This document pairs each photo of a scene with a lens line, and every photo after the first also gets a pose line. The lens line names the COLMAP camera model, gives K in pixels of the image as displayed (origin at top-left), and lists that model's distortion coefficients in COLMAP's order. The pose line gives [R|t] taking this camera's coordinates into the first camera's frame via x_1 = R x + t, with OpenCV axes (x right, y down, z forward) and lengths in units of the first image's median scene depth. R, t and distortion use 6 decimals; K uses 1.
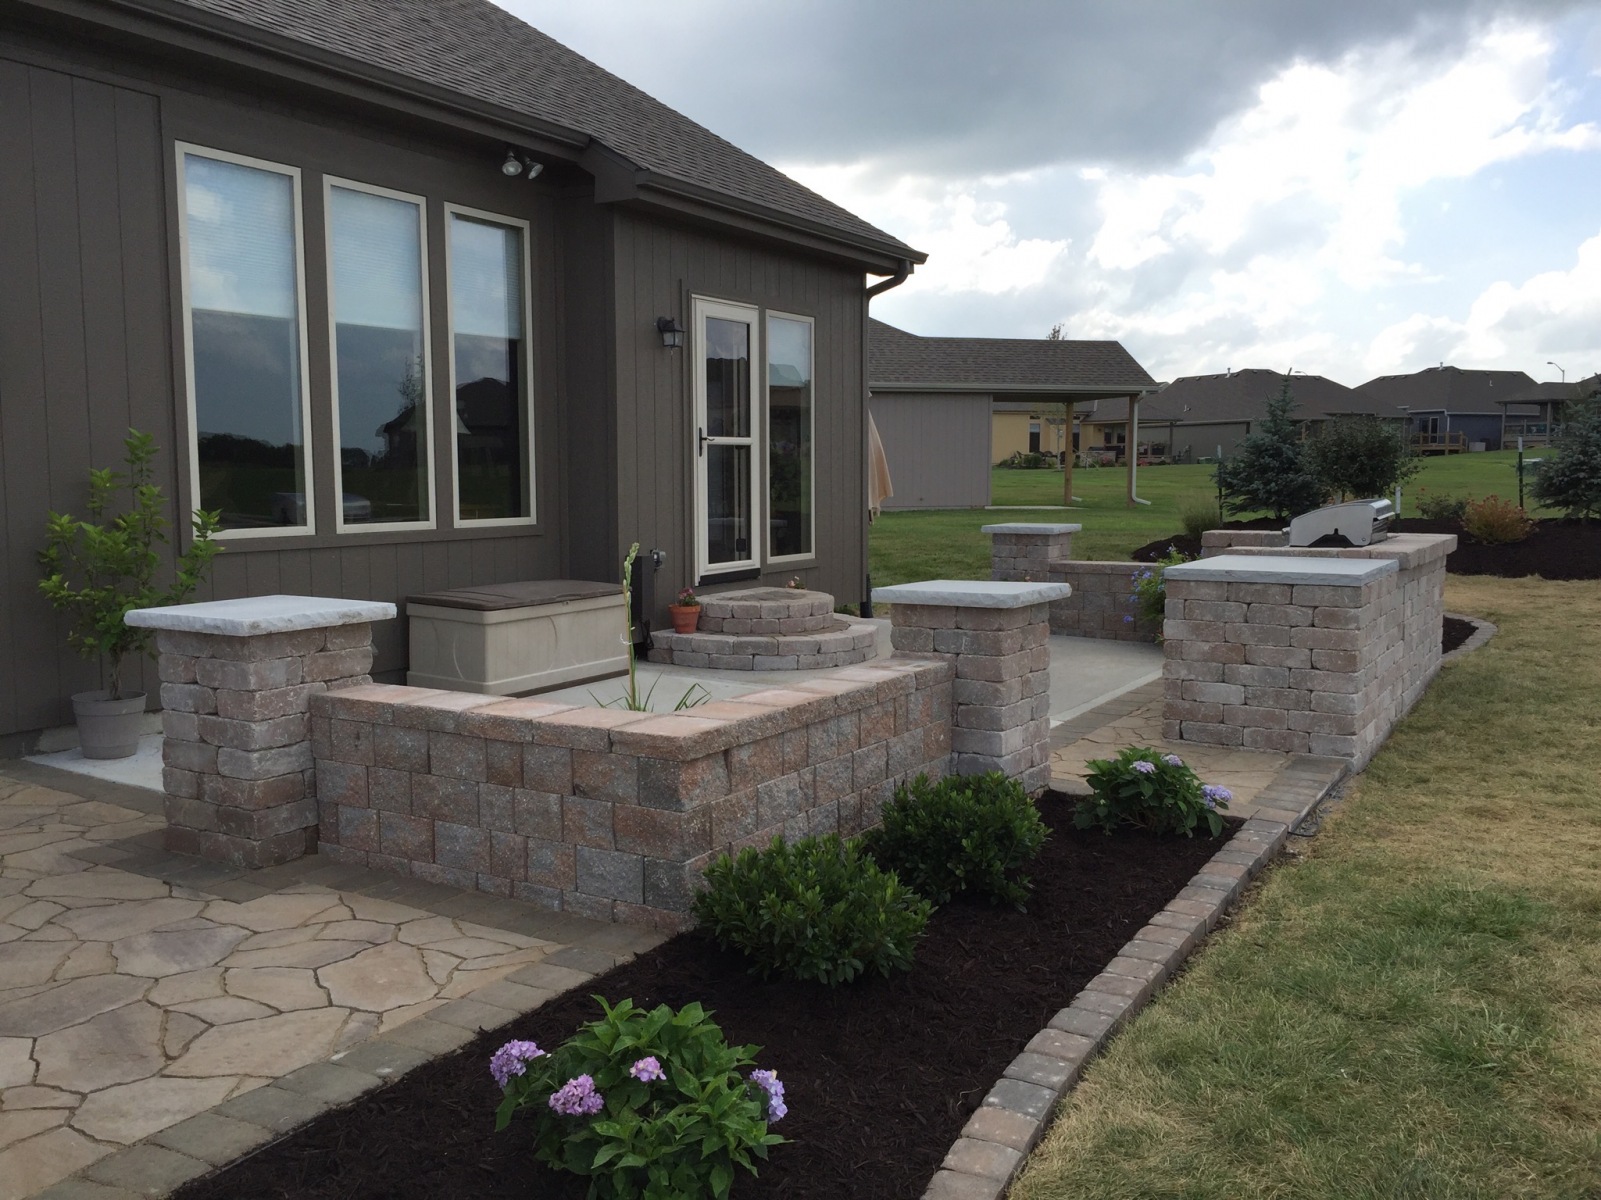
lens RADIAL K [[1357.6, 0, 800.5], [0, 1357.6, 600.0], [0, 0, 1]] dist [0.106856, -0.135735]
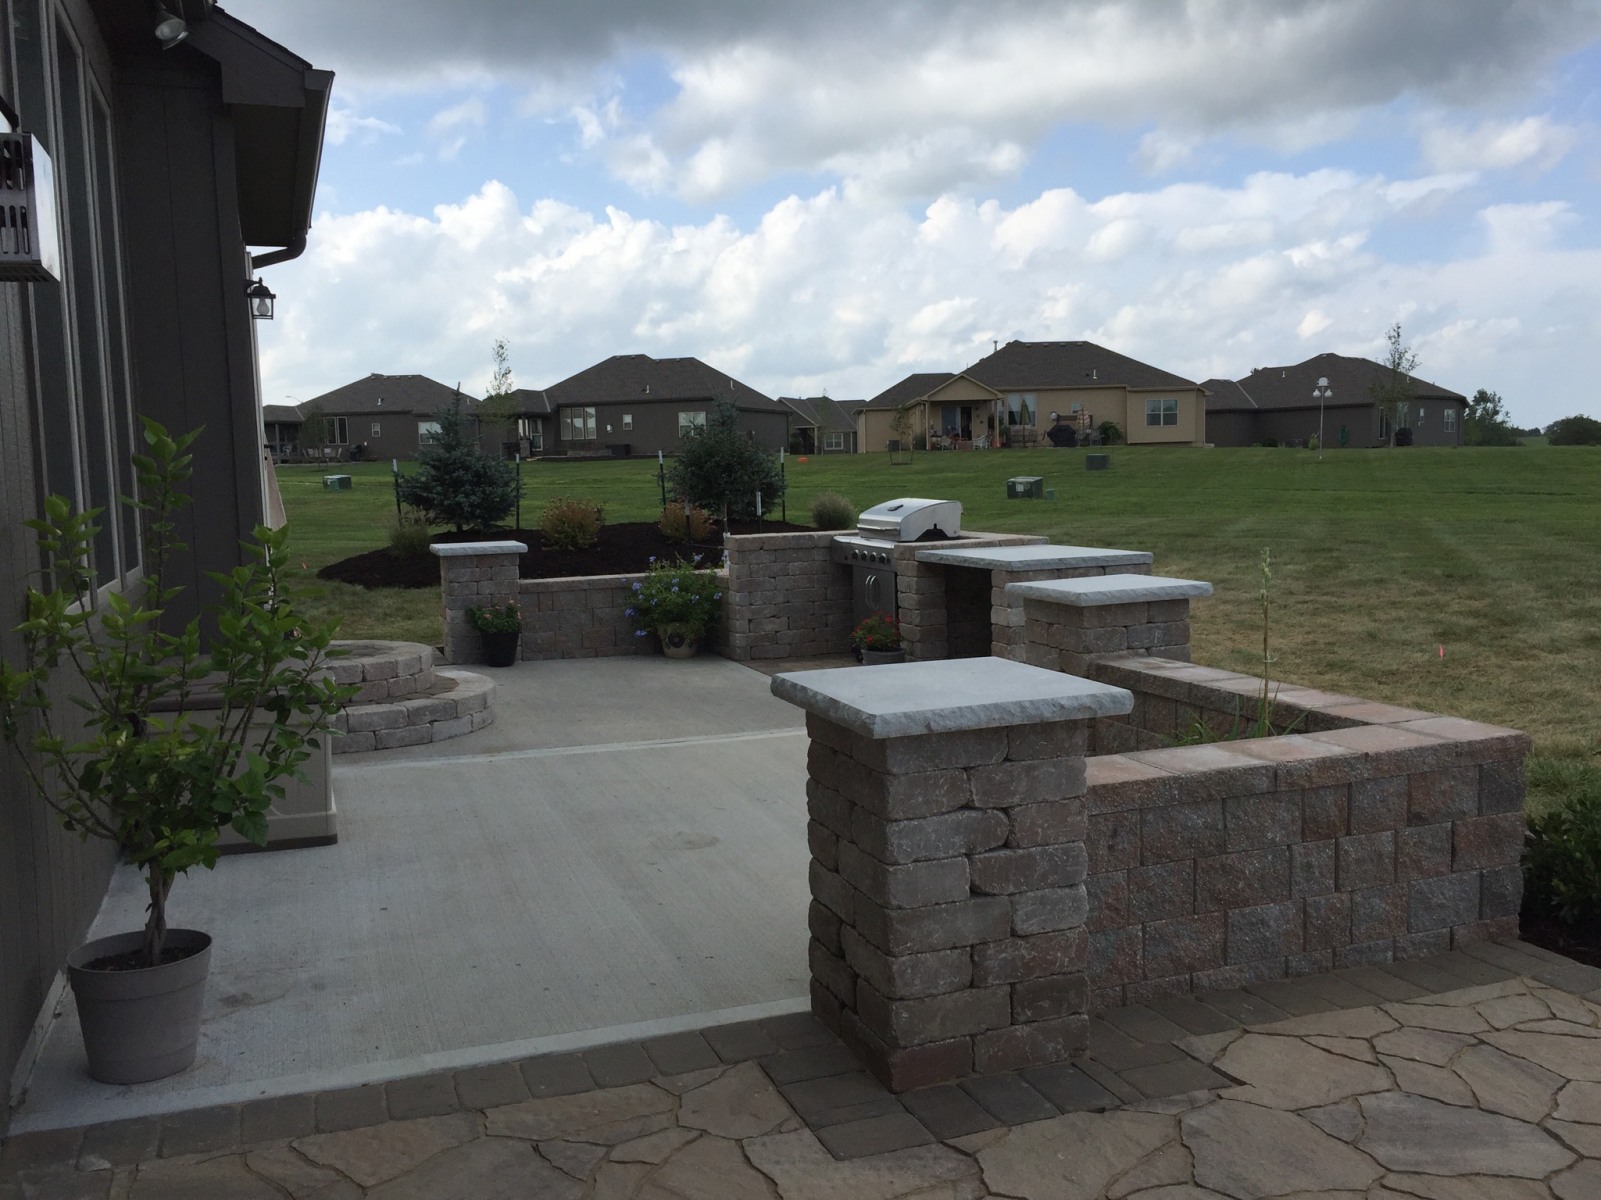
lens RADIAL K [[1357.6, 0, 800.5], [0, 1357.6, 600.0], [0, 0, 1]] dist [0.106856, -0.135735]
pose [[0.609469, -0.088670, 0.787836, -0.717248], [0.100074, 0.994382, 0.034500, -0.048692], [-0.786469, 0.057815, 0.614918, 0.484775]]
